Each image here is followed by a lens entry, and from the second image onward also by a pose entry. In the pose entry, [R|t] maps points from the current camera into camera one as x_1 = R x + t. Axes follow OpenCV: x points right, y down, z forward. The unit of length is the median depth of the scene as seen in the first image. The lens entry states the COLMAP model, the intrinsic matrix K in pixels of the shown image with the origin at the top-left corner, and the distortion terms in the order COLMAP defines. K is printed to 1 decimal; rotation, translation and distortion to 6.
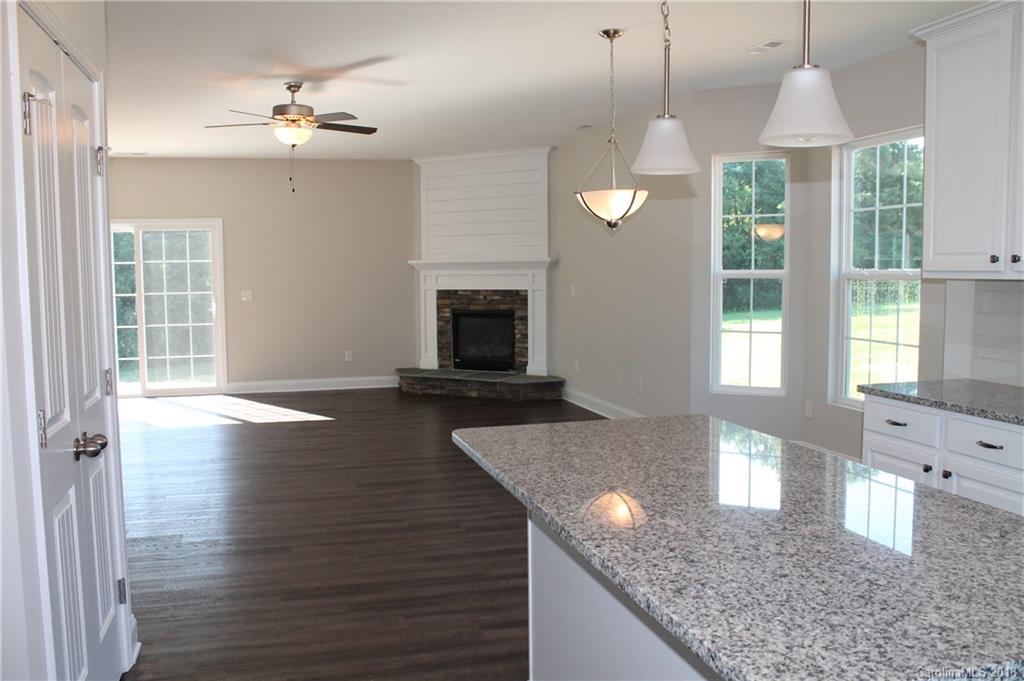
lens RADIAL K [[883.7, 0, 515.7], [0, 883.7, 301.4], [0, 0, 1]] dist [-0.149632, 0.136415]
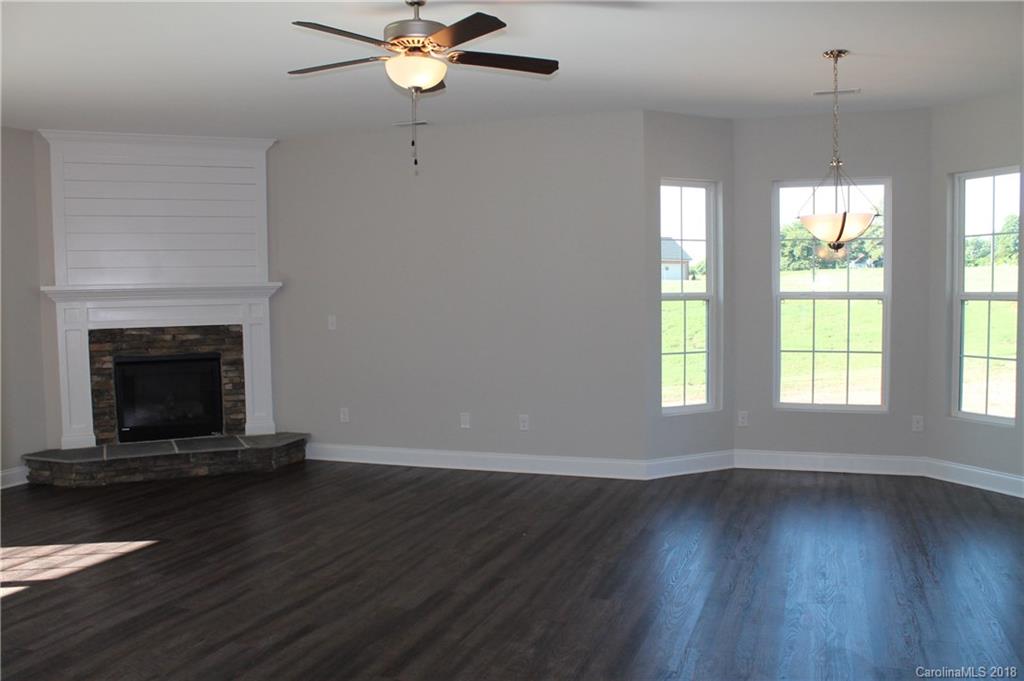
lens RADIAL K [[883.7, 0, 509.8], [0, 883.7, 347.0], [0, 0, 1]] dist [-0.149632, 0.136415]
pose [[0.581900, -0.050475, 0.811693, -0.452975], [0.039948, 0.998641, 0.033462, -0.009460], [-0.812279, 0.012954, 0.583126, 0.367412]]
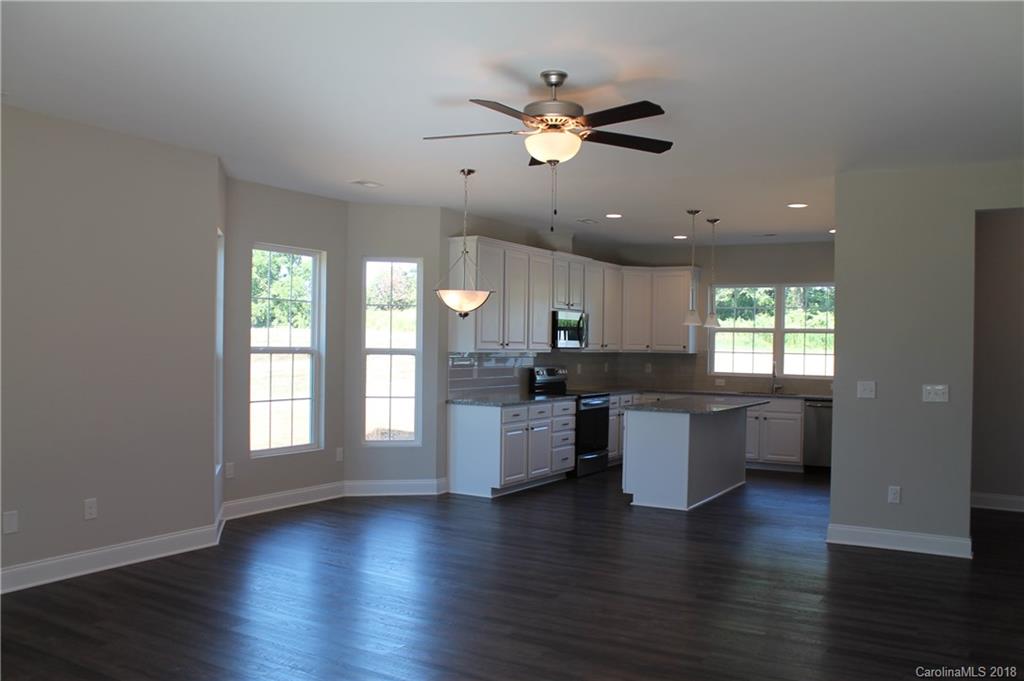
lens RADIAL K [[883.7, 0, 517.6], [0, 883.7, 331.4], [0, 0, 1]] dist [-0.149632, 0.136415]
pose [[-0.686556, 0.013324, 0.726955, -0.456465], [0.025020, 0.999673, 0.005307, -0.032086], [-0.726647, 0.021832, -0.686664, 0.924167]]
